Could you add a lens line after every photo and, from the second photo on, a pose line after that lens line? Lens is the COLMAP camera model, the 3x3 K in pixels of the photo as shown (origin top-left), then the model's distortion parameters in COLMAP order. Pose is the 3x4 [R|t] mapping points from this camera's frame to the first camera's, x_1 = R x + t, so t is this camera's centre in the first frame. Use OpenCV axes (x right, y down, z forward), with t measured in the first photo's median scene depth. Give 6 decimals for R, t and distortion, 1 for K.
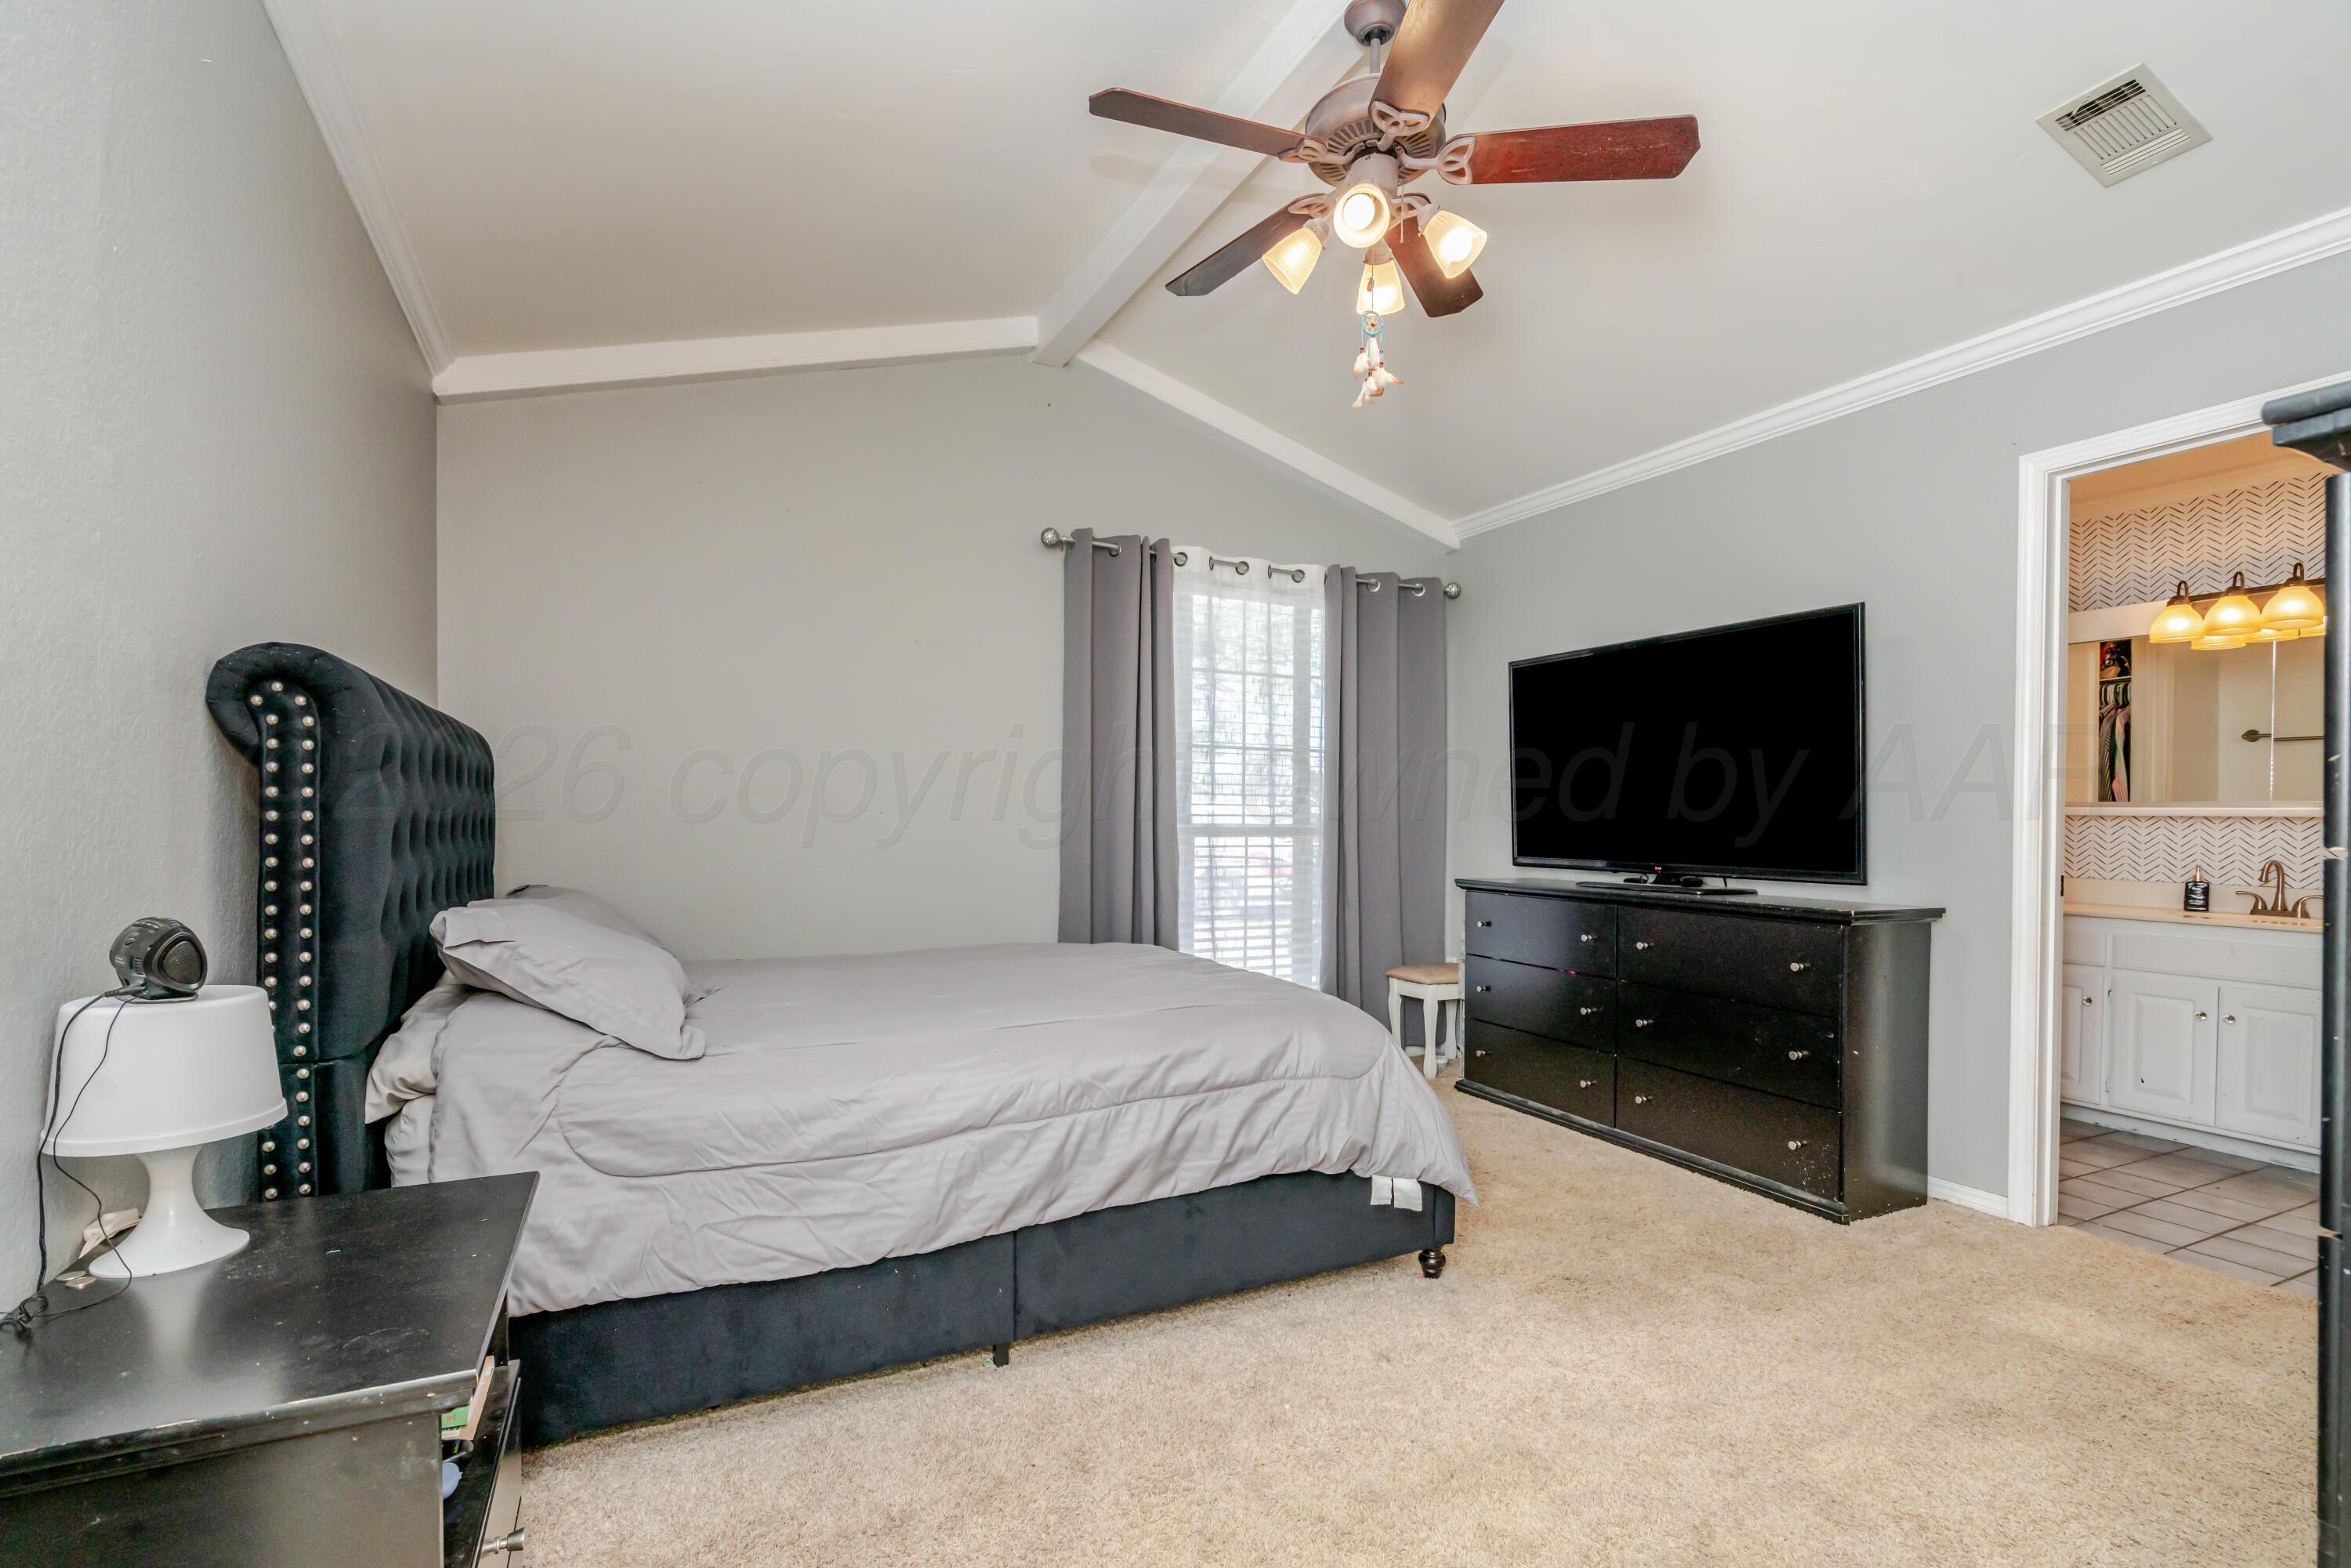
lens RADIAL K [[1080.9, 0, 1182.6], [0, 1080.9, 851.6], [0, 0, 1]] dist [-0.001413, 0.003590]
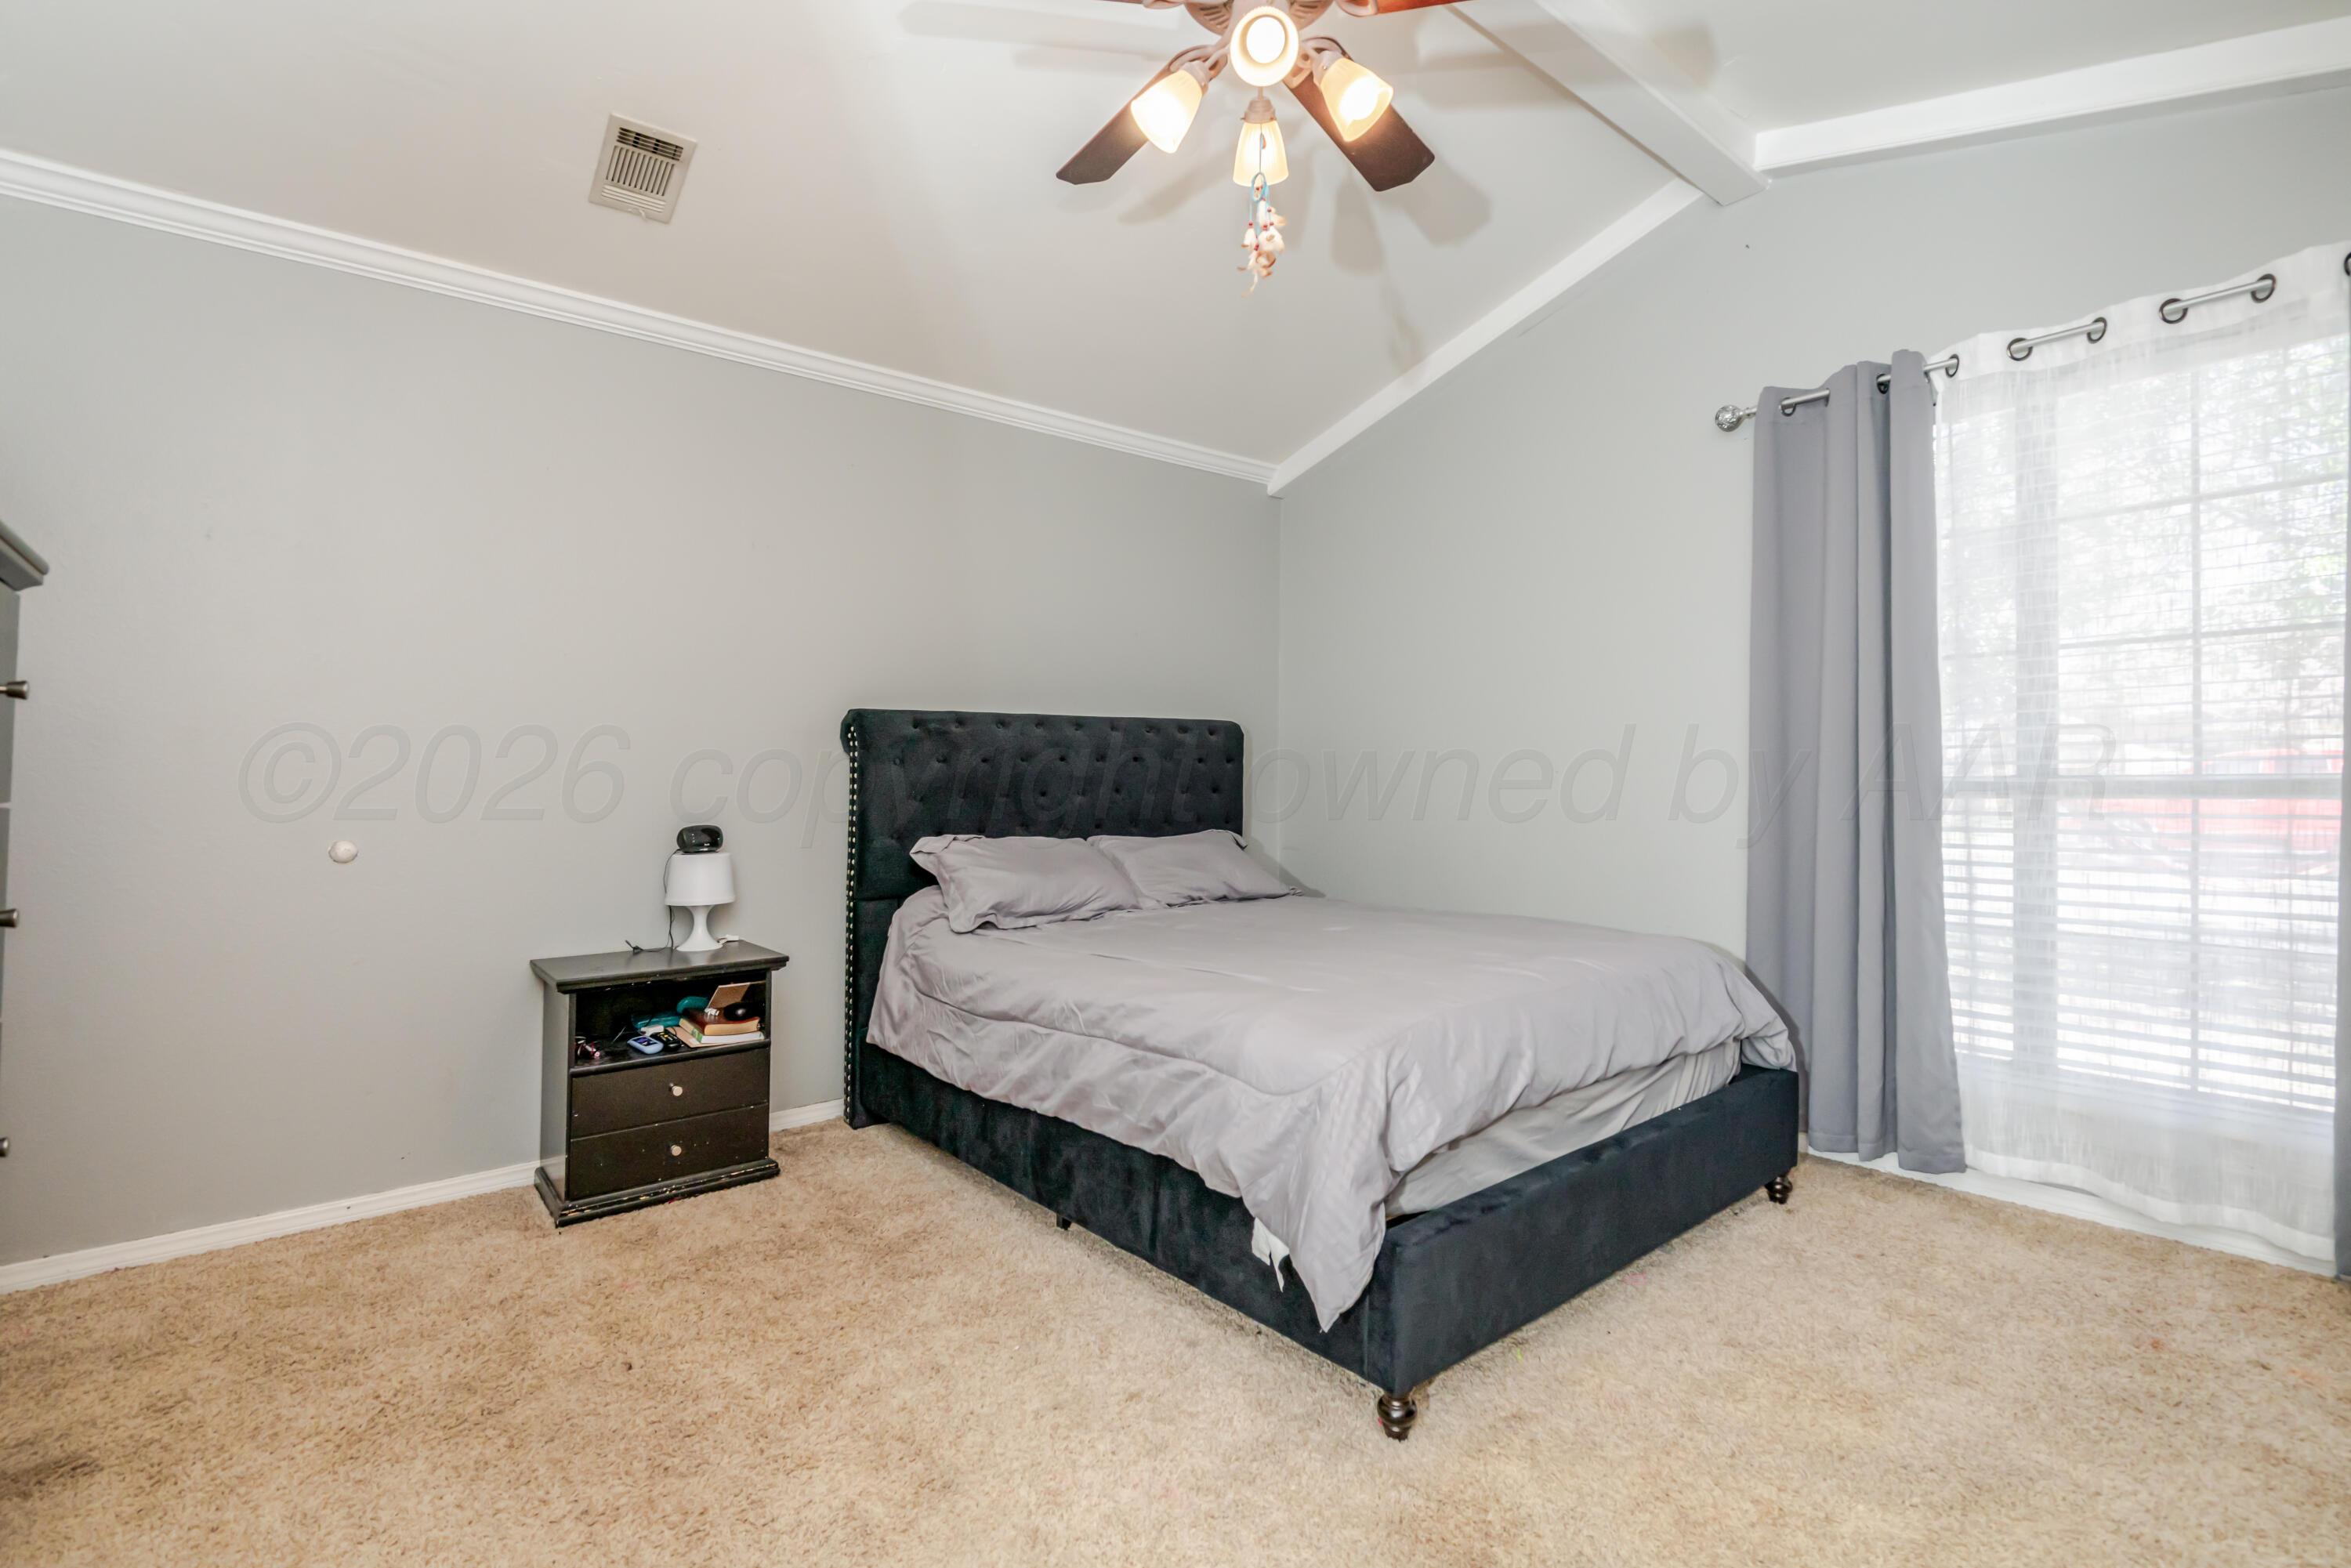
lens RADIAL K [[1080.9, 0, 1177.2], [0, 1080.9, 774.9], [0, 0, 1]] dist [-0.001413, 0.003590]
pose [[0.229068, -0.018183, -0.973241, 0.963783], [-0.017932, 0.999577, -0.022896, -0.008327], [0.973245, 0.022697, 0.228645, 0.767847]]
